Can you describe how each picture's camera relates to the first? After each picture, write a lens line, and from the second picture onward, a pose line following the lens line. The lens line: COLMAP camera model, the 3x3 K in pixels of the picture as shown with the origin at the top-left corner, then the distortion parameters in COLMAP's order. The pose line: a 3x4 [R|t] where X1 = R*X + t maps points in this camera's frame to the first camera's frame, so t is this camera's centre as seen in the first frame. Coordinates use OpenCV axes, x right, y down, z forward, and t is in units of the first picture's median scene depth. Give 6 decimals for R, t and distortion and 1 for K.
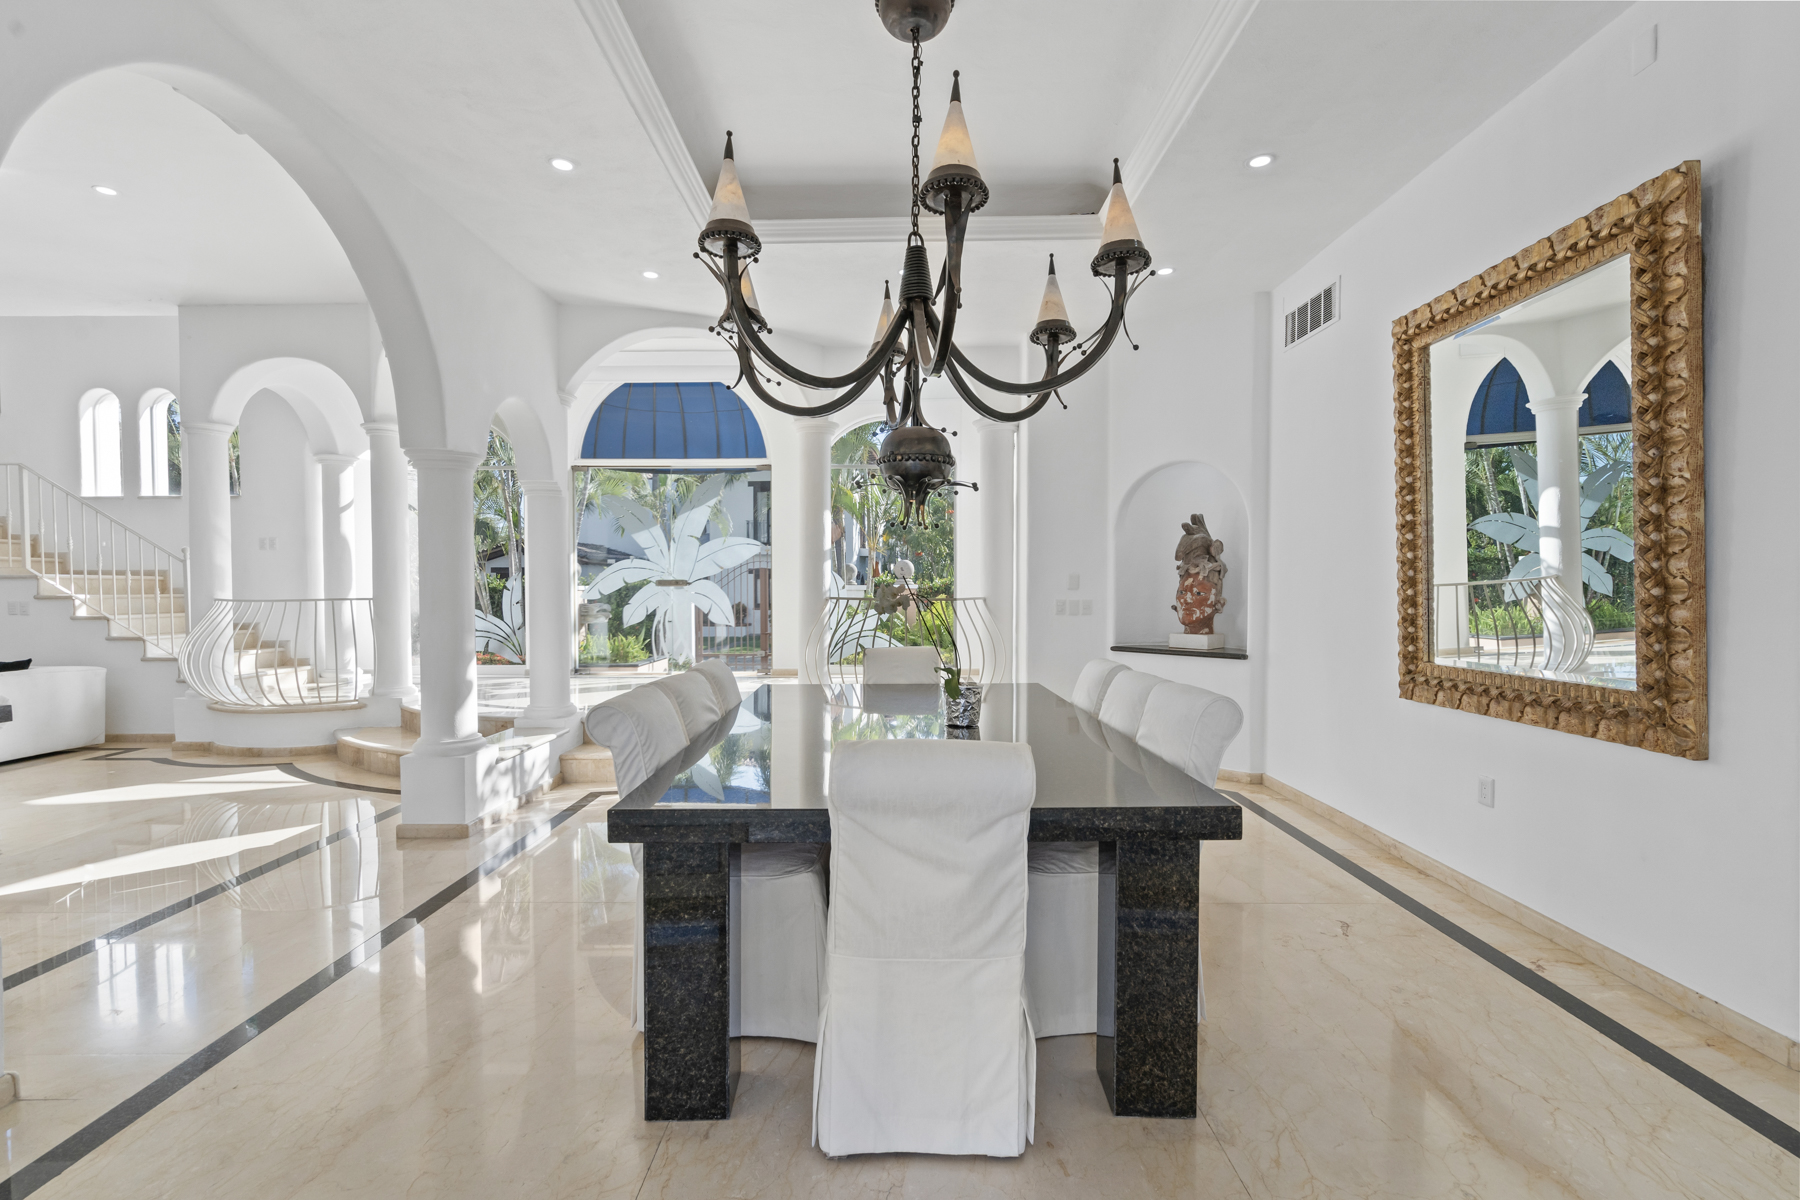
lens RADIAL K [[821.2, 0, 901.1], [0, 821.2, 594.0], [0, 0, 1]] dist [0.003530, 0.001453]
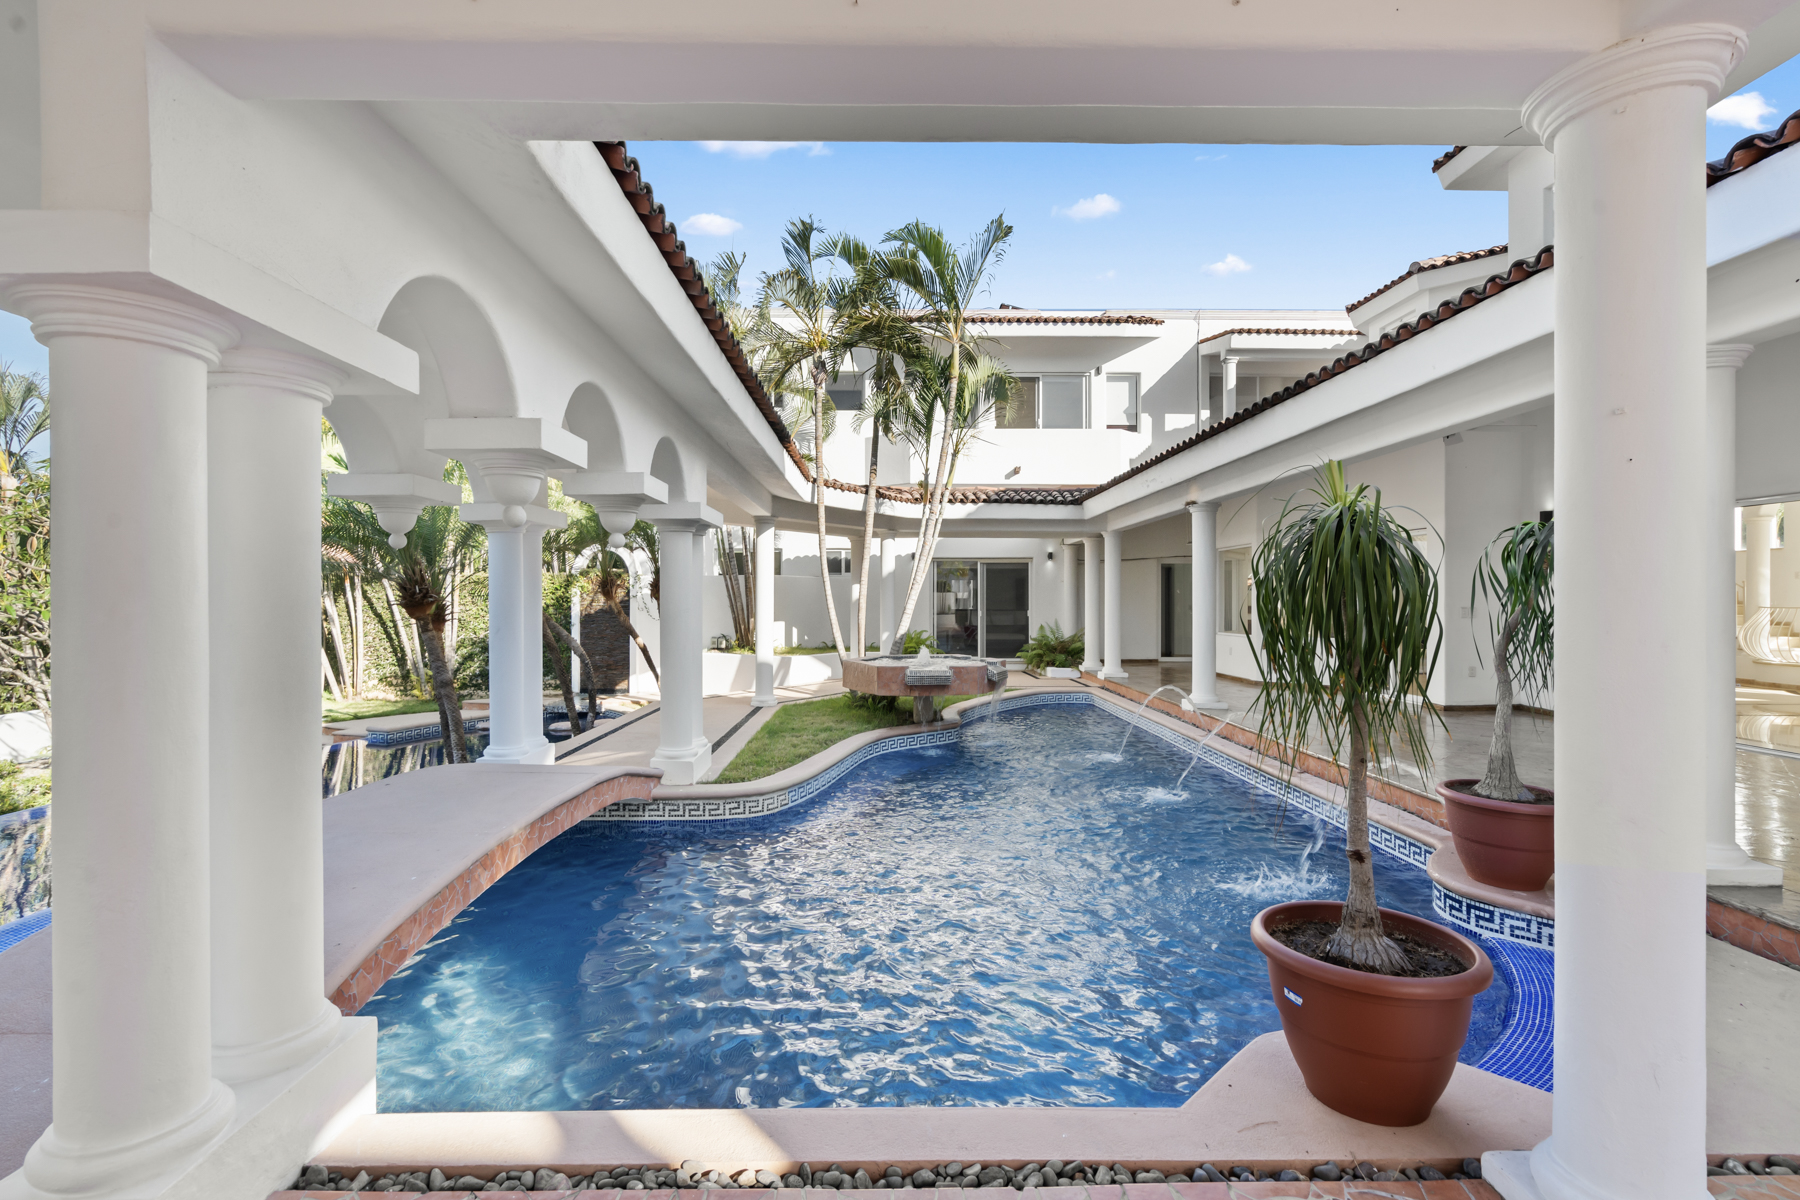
lens RADIAL K [[821.2, 0, 897.8], [0, 821.2, 599.6], [0, 0, 1]] dist [0.003530, 0.001453]
pose [[0.014525, 0.002969, -0.999890, 1.035204], [-0.014680, 0.999888, 0.002756, 0.013861], [0.999787, 0.014639, 0.014567, -1.008272]]
